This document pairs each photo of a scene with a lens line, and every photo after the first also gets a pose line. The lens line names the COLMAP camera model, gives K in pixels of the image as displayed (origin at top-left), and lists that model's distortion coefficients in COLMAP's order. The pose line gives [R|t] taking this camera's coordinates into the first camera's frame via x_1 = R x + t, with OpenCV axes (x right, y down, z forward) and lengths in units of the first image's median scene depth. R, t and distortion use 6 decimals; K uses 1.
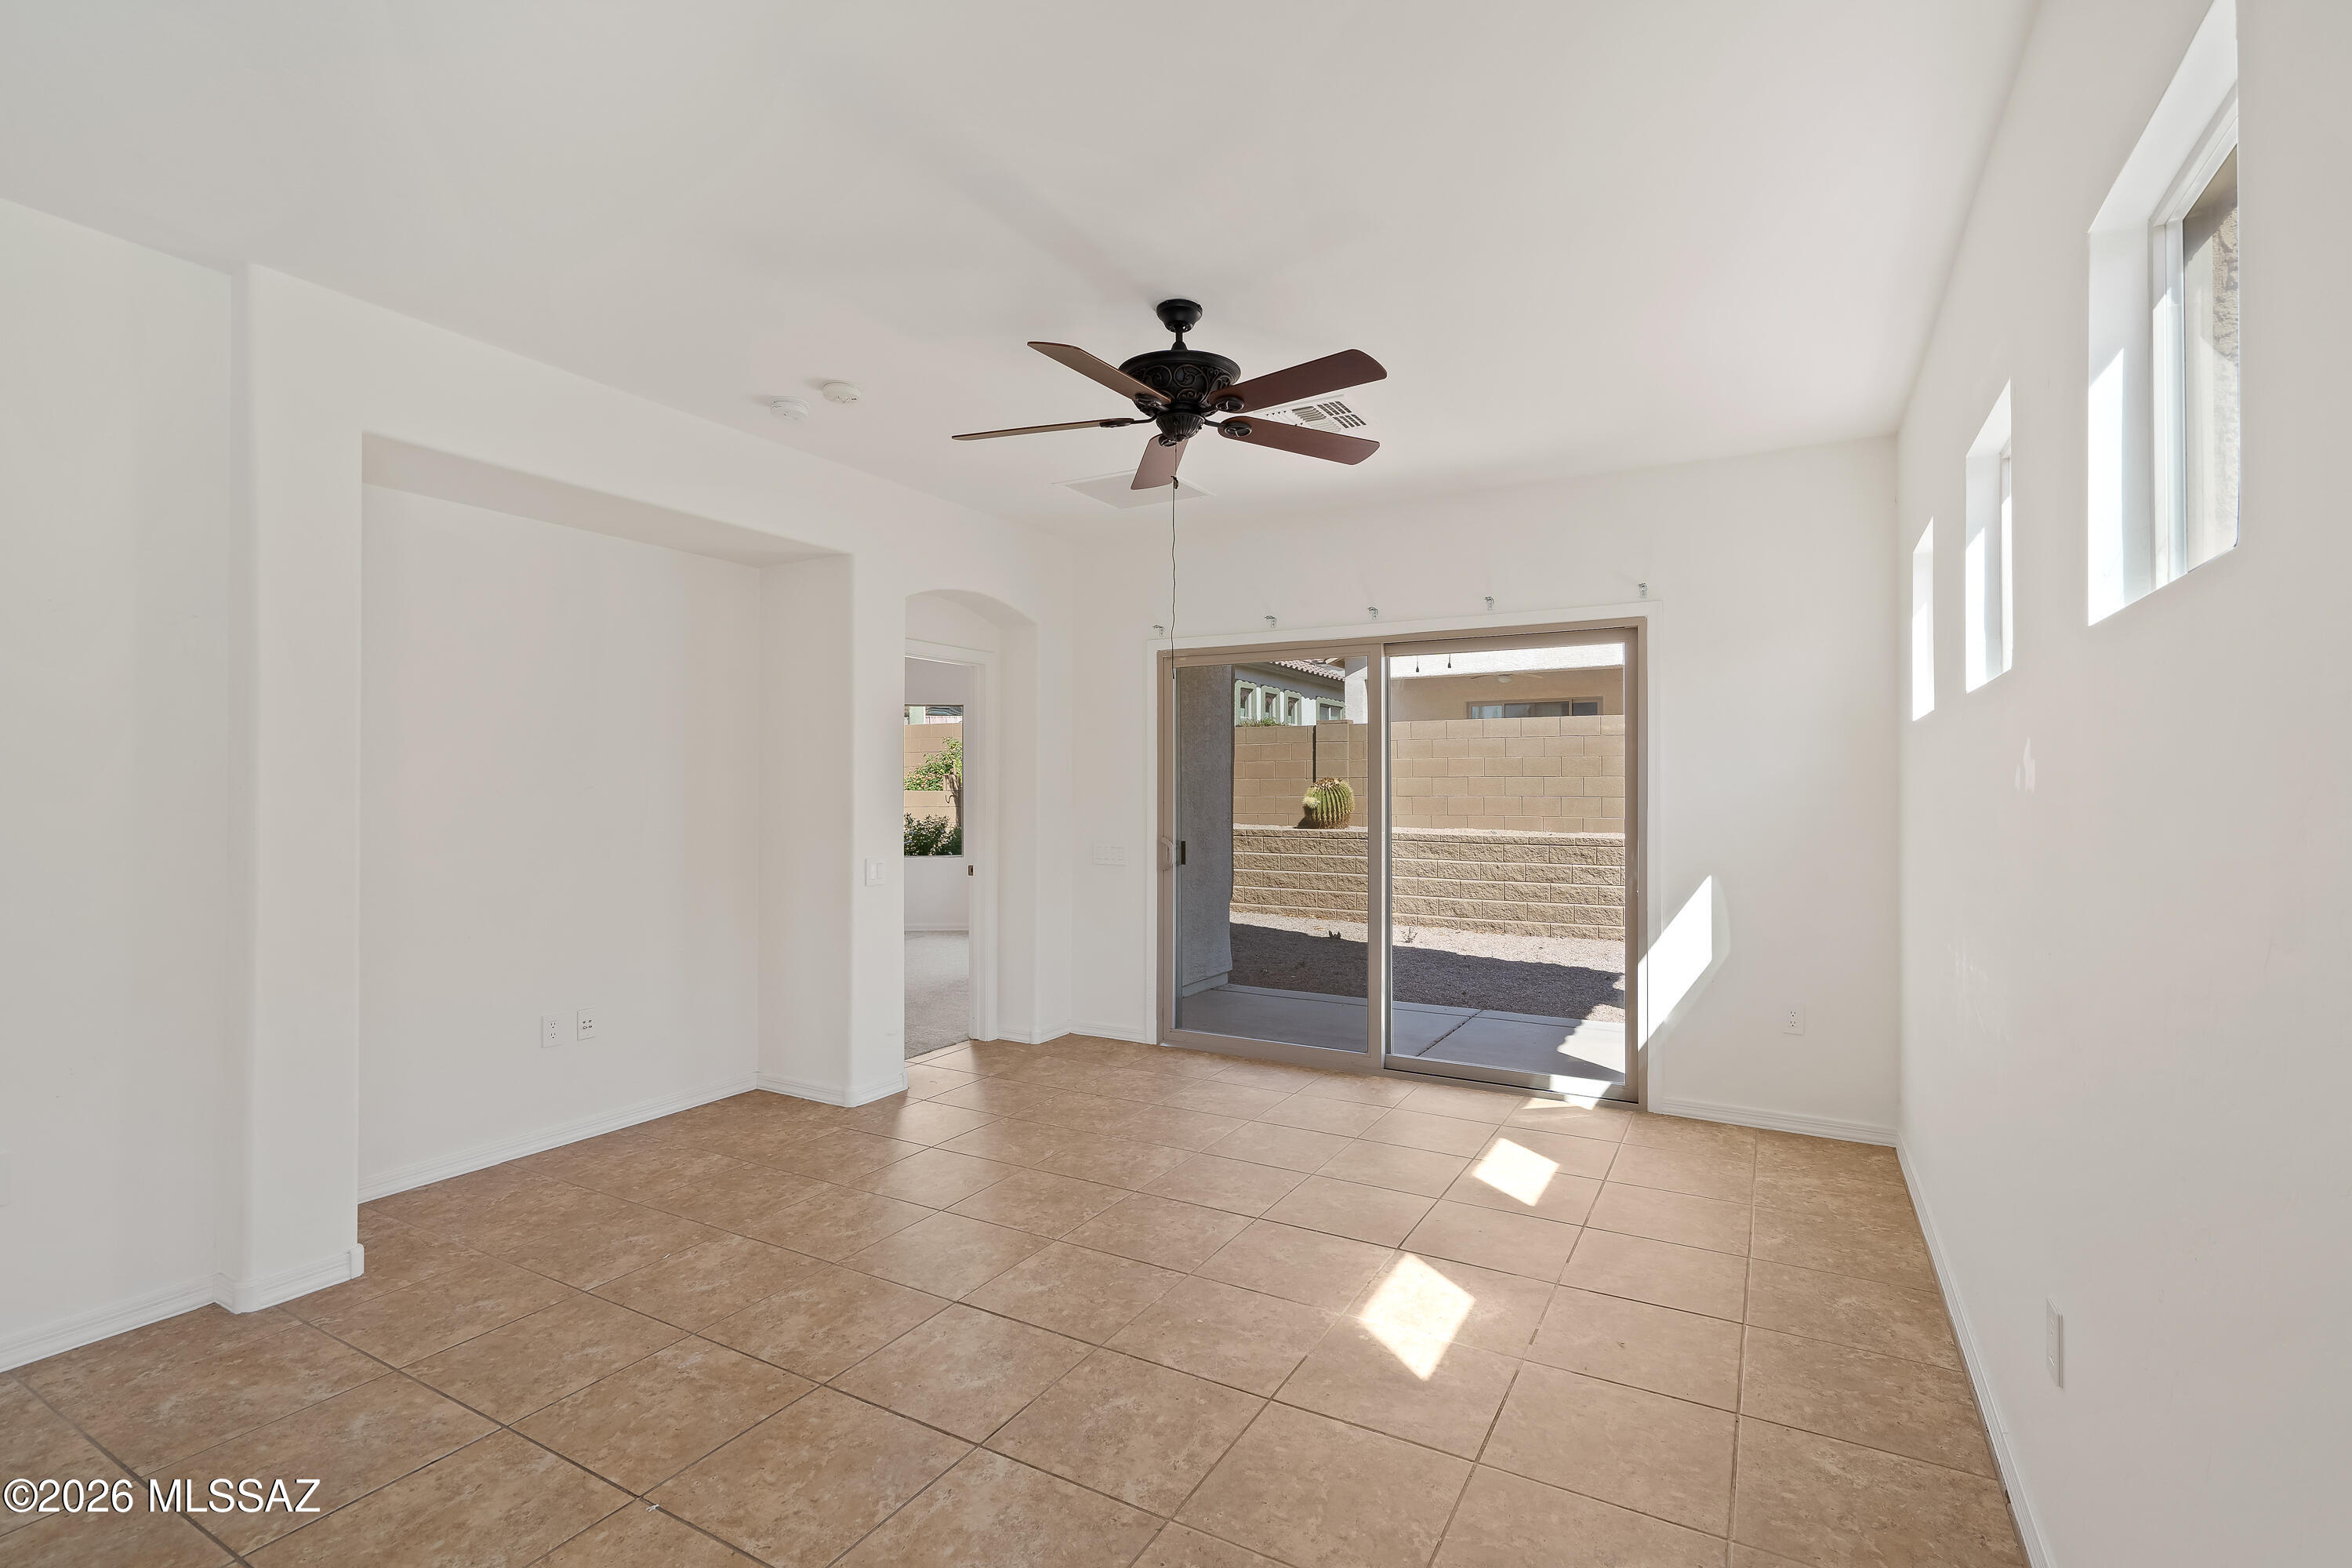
lens RADIAL K [[1083.2, 0, 1173.9], [0, 1083.2, 775.0], [0, 0, 1]] dist [-0.002302, 0.003411]
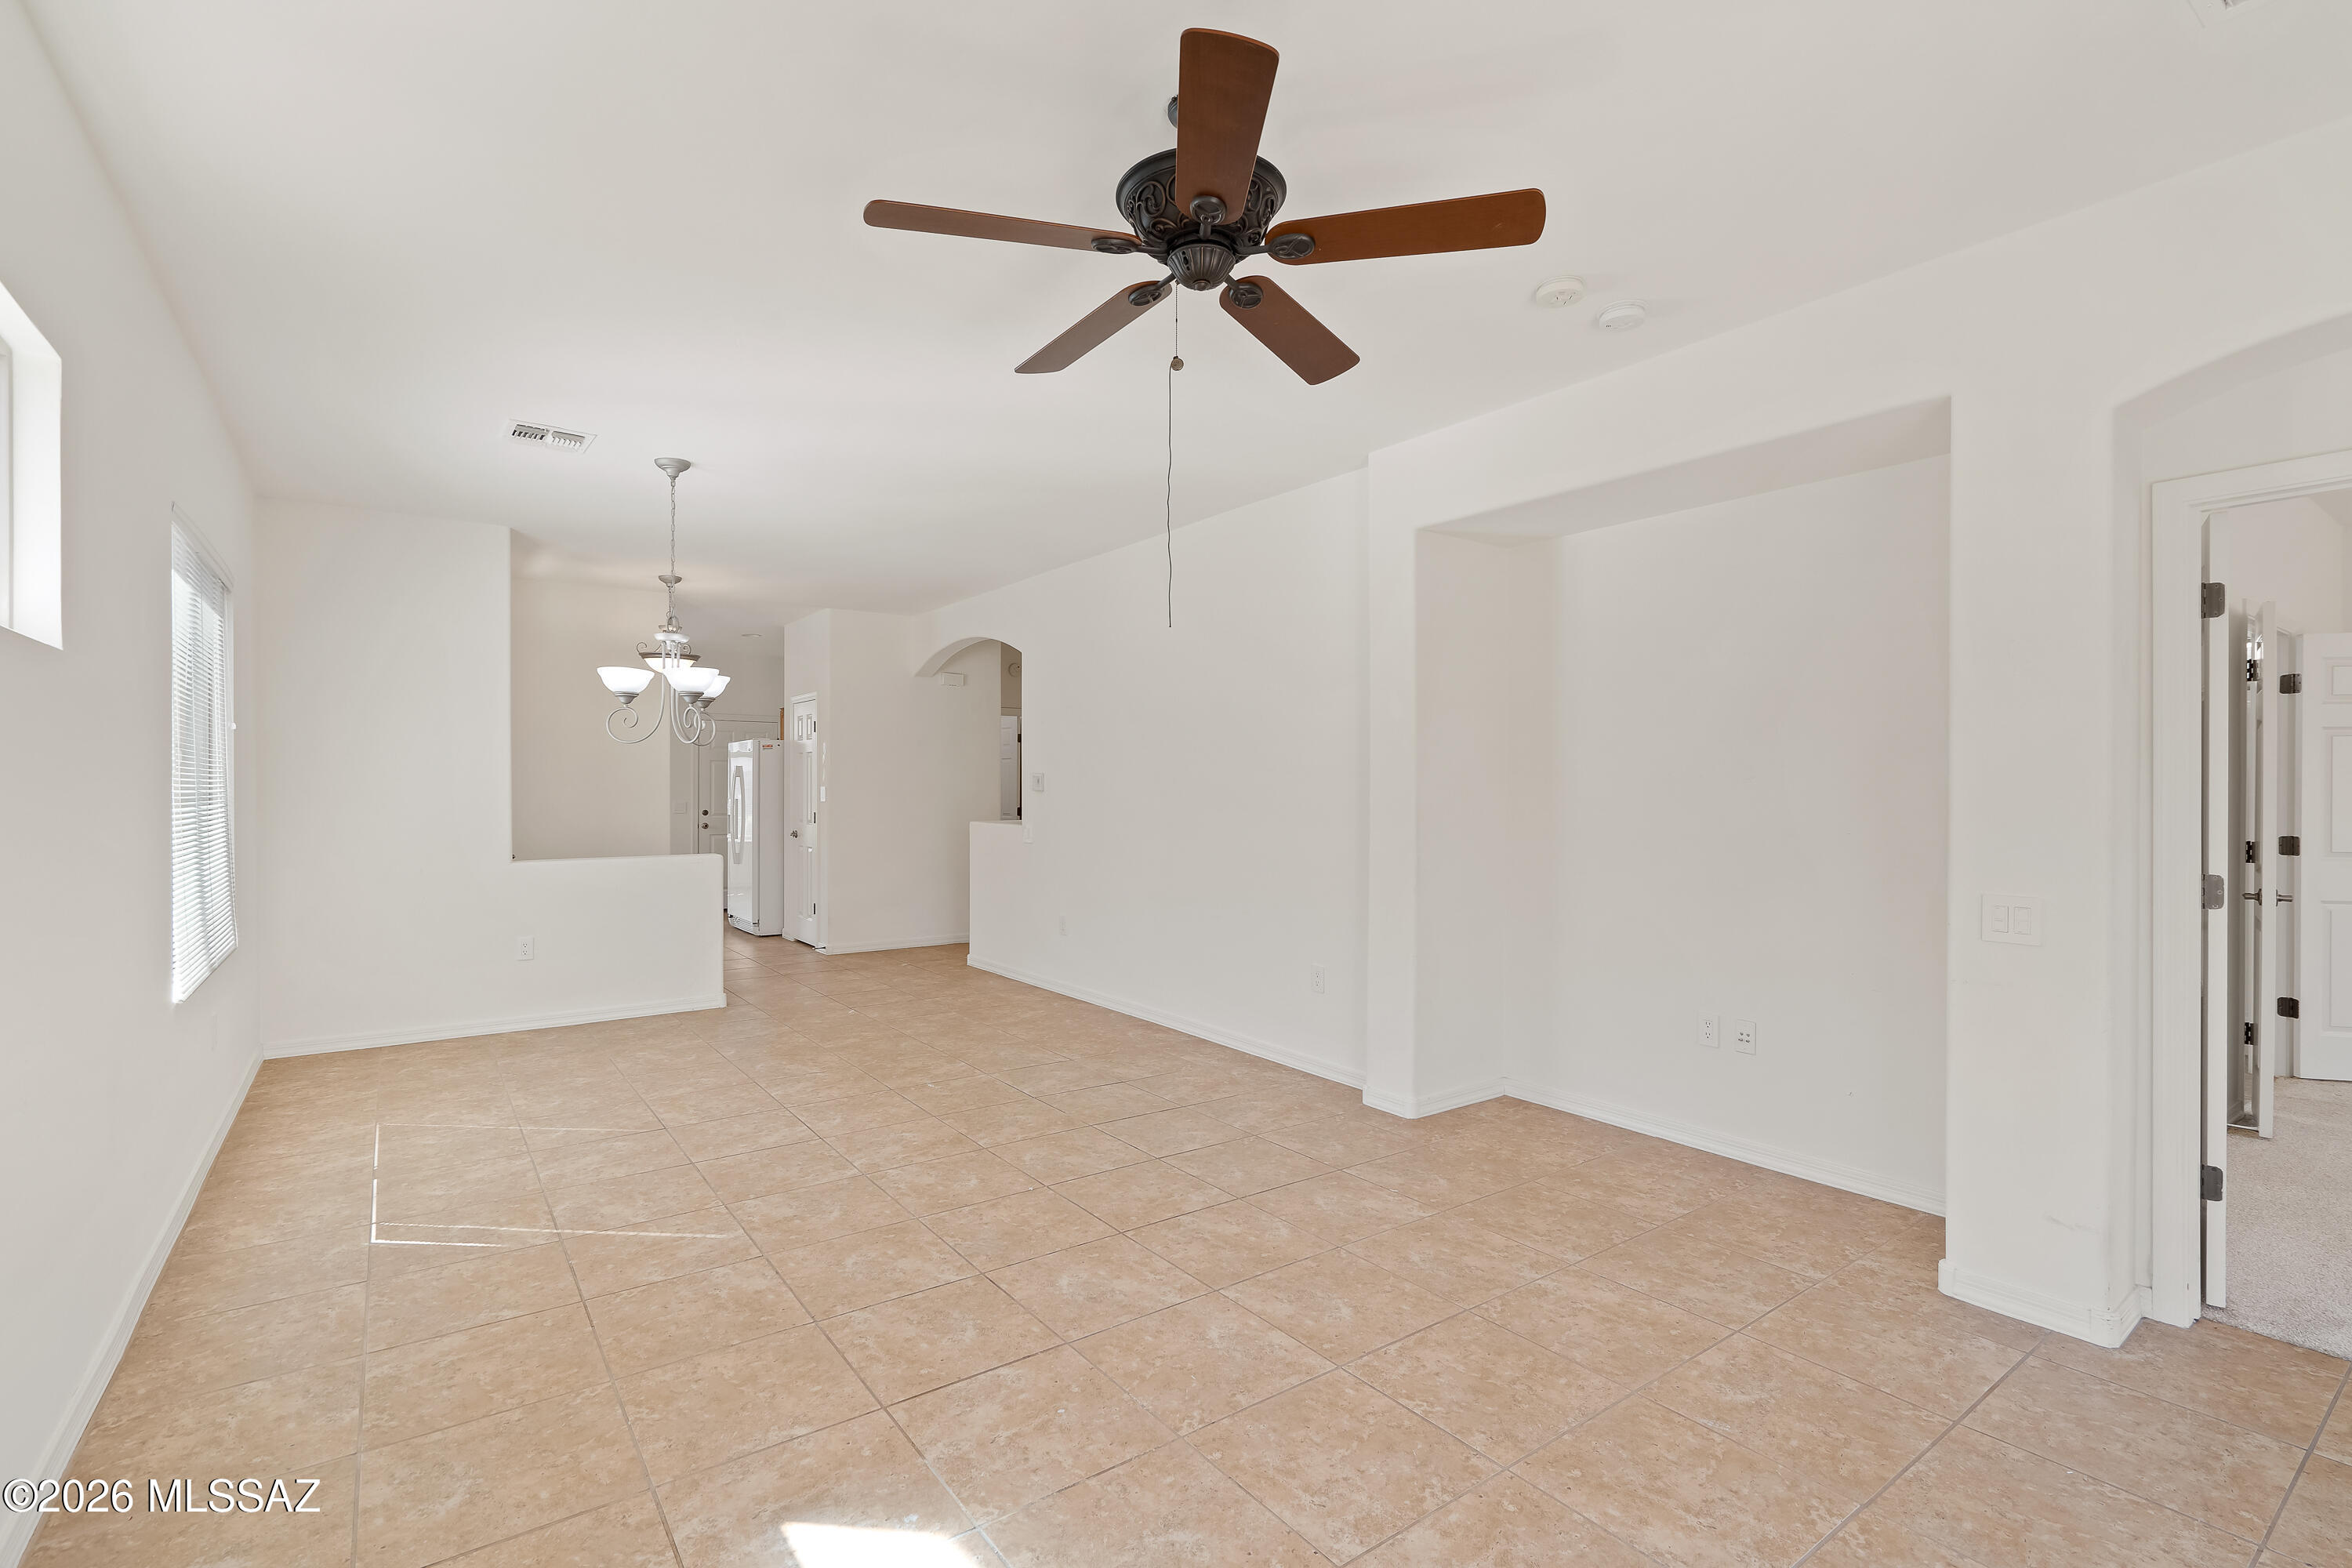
lens RADIAL K [[1083.2, 0, 1174.7], [0, 1083.2, 785.7], [0, 0, 1]] dist [-0.002302, 0.003411]
pose [[-0.421439, -0.004378, -0.906846, 0.494583], [0.011238, 0.999886, -0.010049, 0.020216], [0.906787, -0.014426, -0.421342, 0.951781]]
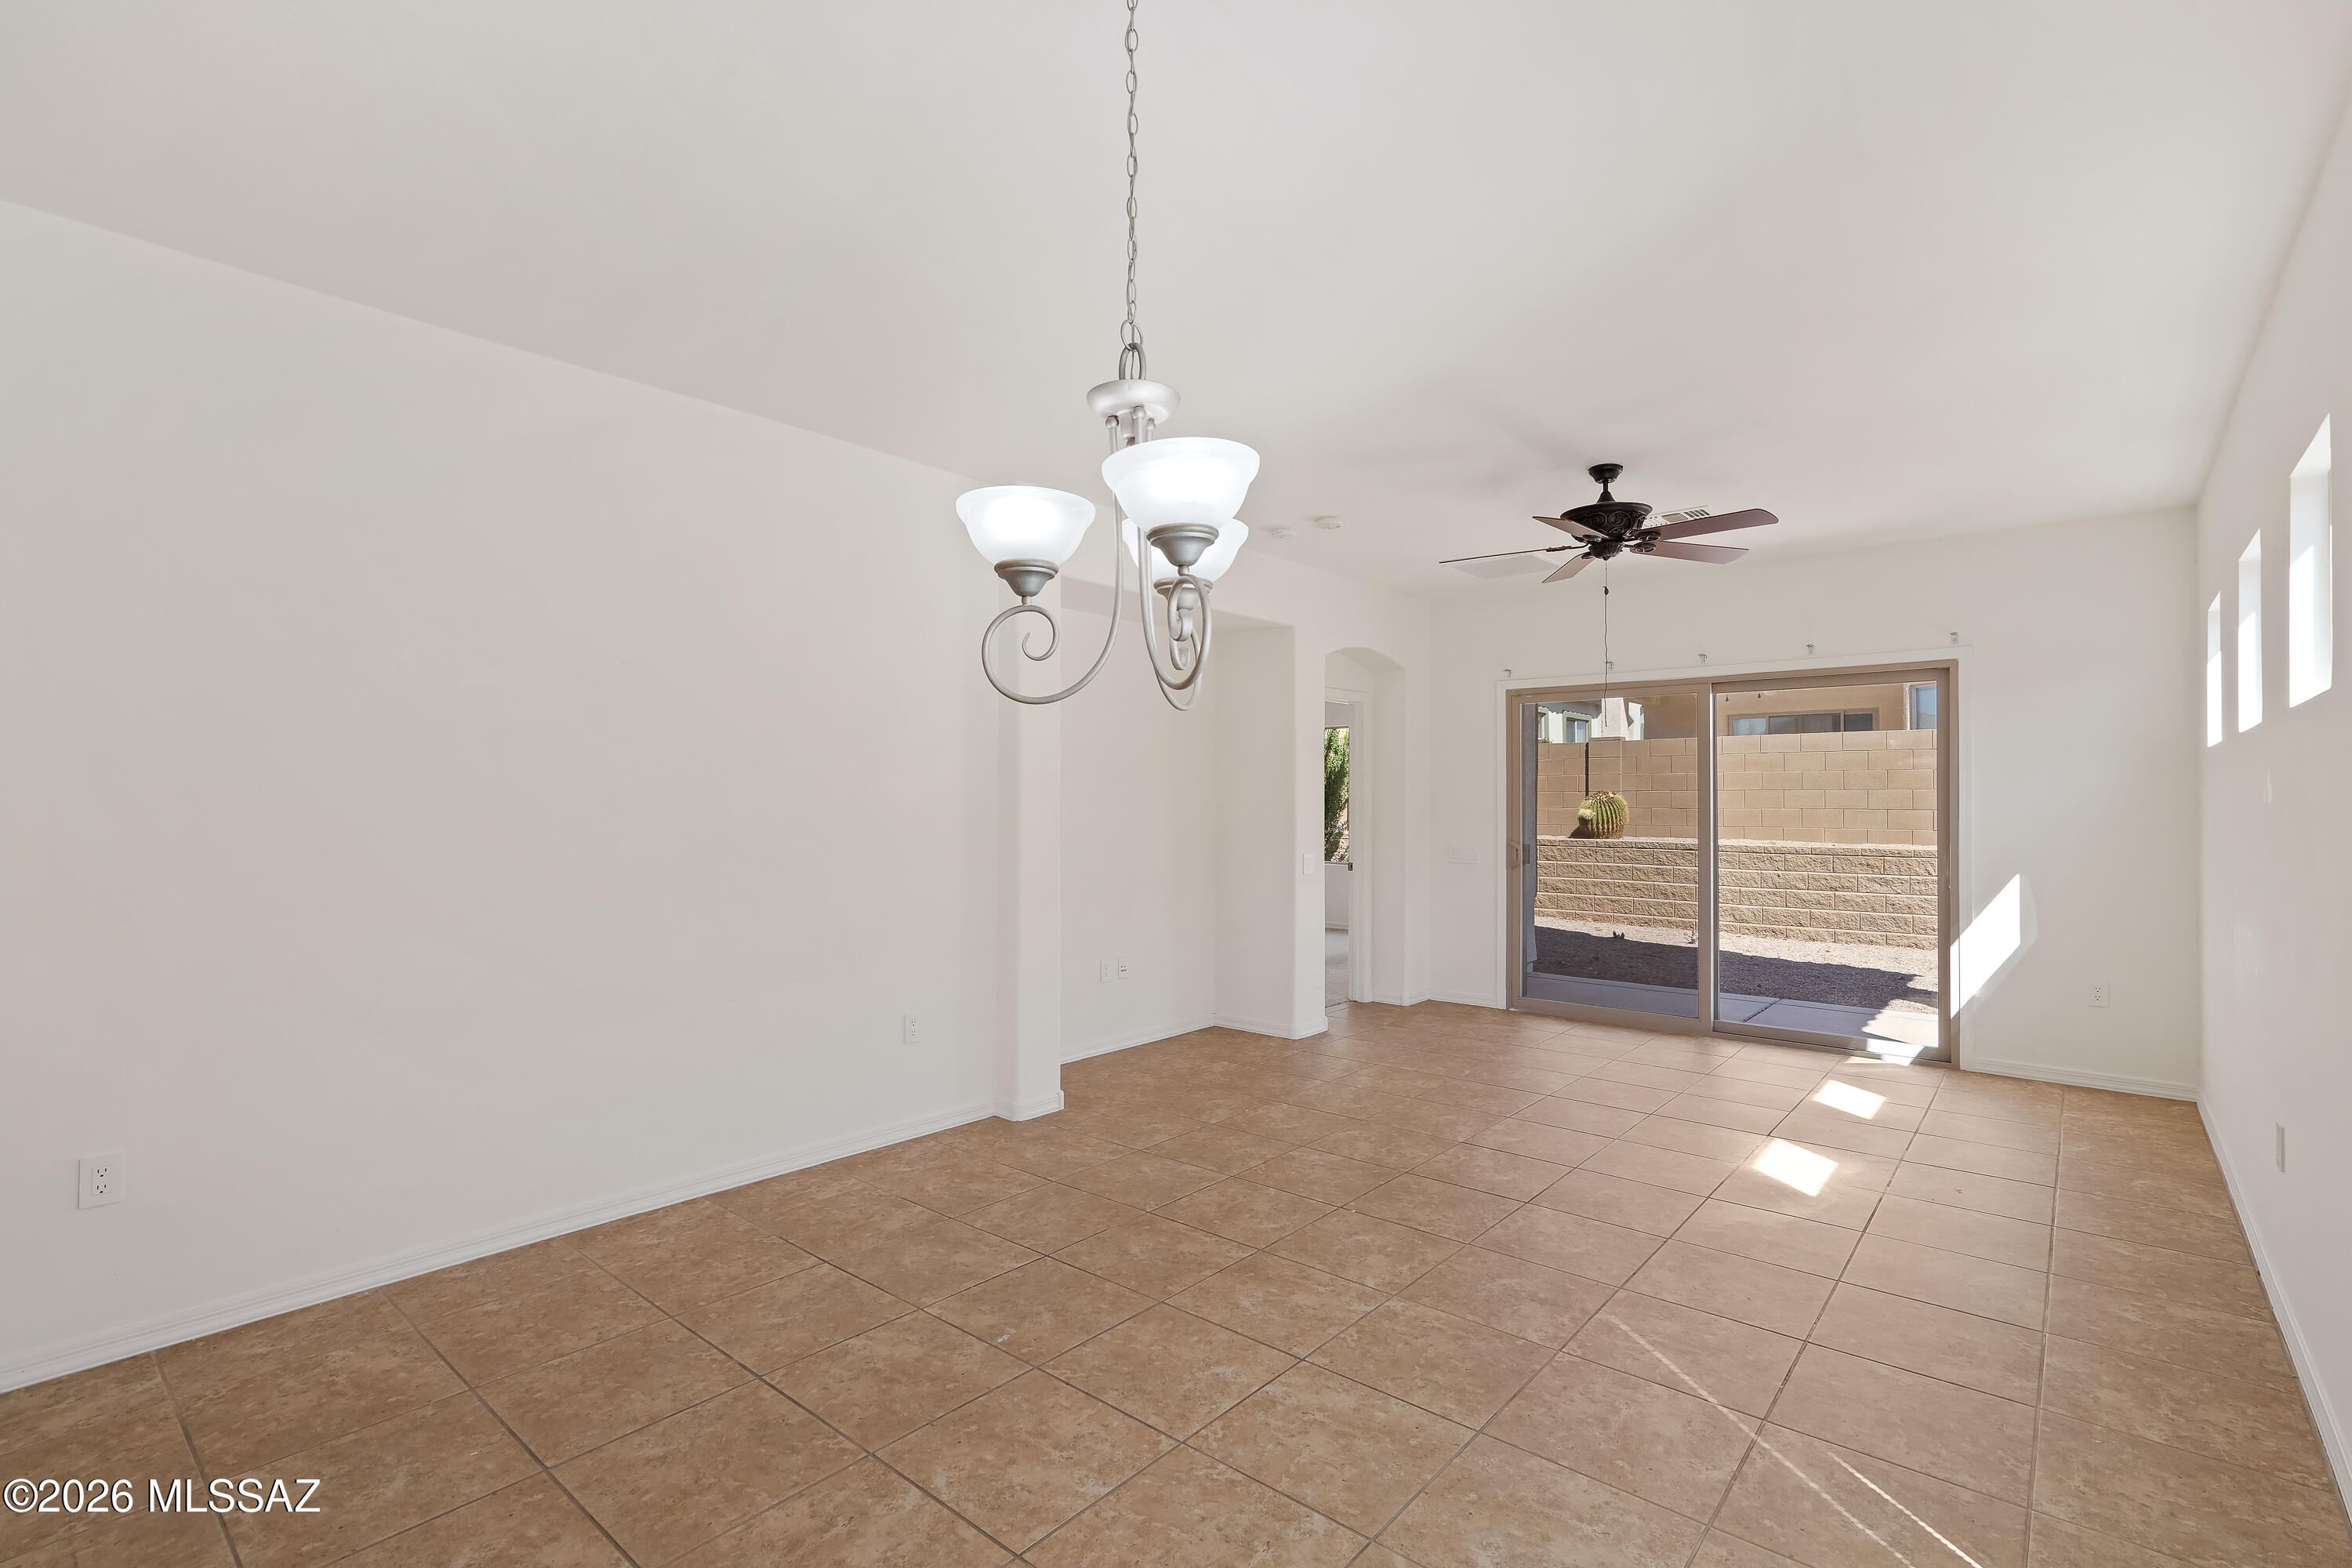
lens RADIAL K [[1083.2, 0, 1170.9], [0, 1083.2, 788.5], [0, 0, 1]] dist [-0.002302, 0.003411]
pose [[0.981818, -0.003182, -0.189800, -0.211331], [0.003356, 0.999994, 0.000595, -0.005979], [0.189797, -0.001221, 0.981823, -0.379650]]
